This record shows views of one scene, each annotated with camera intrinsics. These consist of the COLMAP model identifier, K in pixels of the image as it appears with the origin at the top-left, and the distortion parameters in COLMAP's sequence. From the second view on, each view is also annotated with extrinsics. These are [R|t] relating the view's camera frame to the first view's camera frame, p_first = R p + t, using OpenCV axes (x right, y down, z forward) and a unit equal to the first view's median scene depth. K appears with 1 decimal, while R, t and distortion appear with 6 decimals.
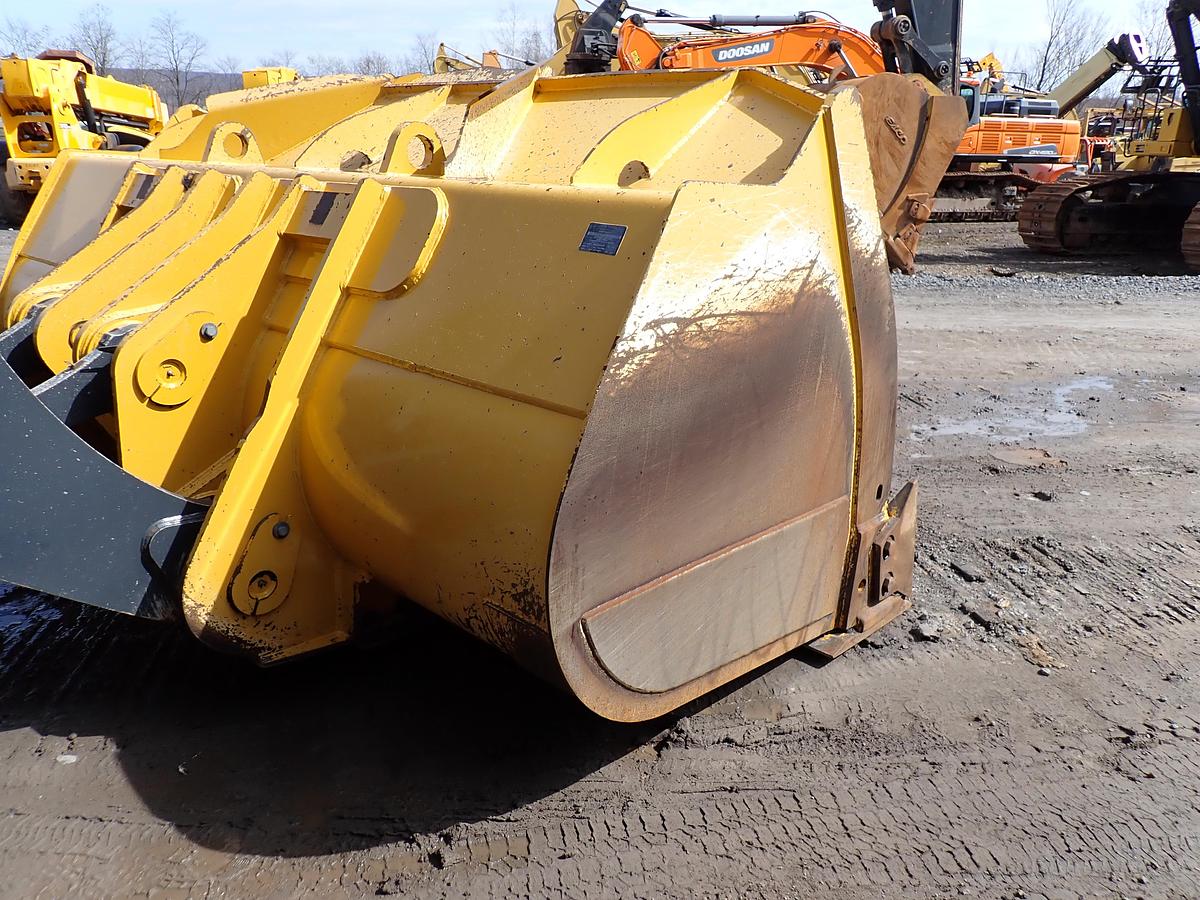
lens RADIAL K [[886.3, 0, 597.8], [0, 886.3, 447.1], [0, 0, 1]] dist [0.010728, -0.004899]
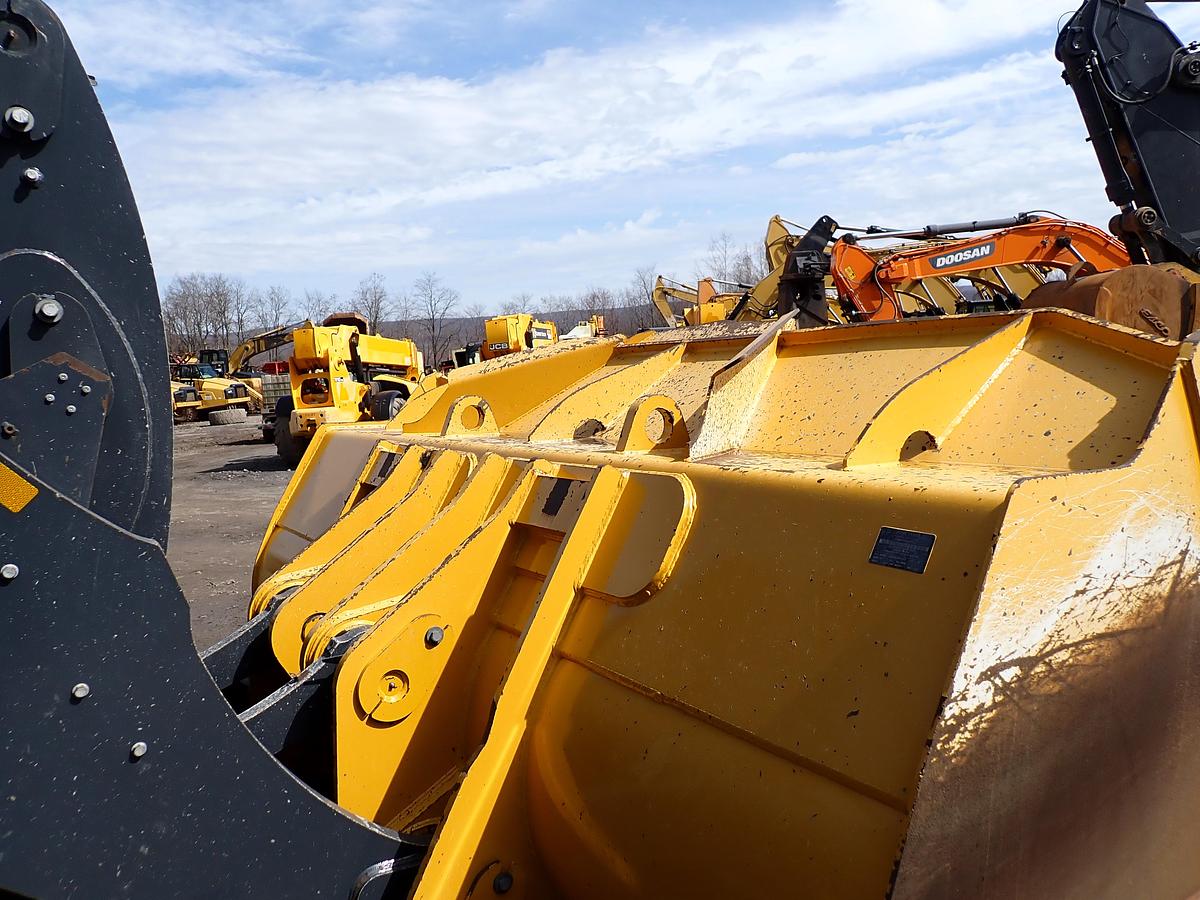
lens RADIAL K [[886.2, 0, 600.0], [0, 886.2, 450.0], [0, 0, 1]] dist [0.008158, -0.006400]
pose [[0.970445, -0.050559, -0.235968, -0.040540], [-0.003747, 0.974532, -0.224217, -0.092405], [0.241295, 0.218474, 0.945540, 0.115111]]
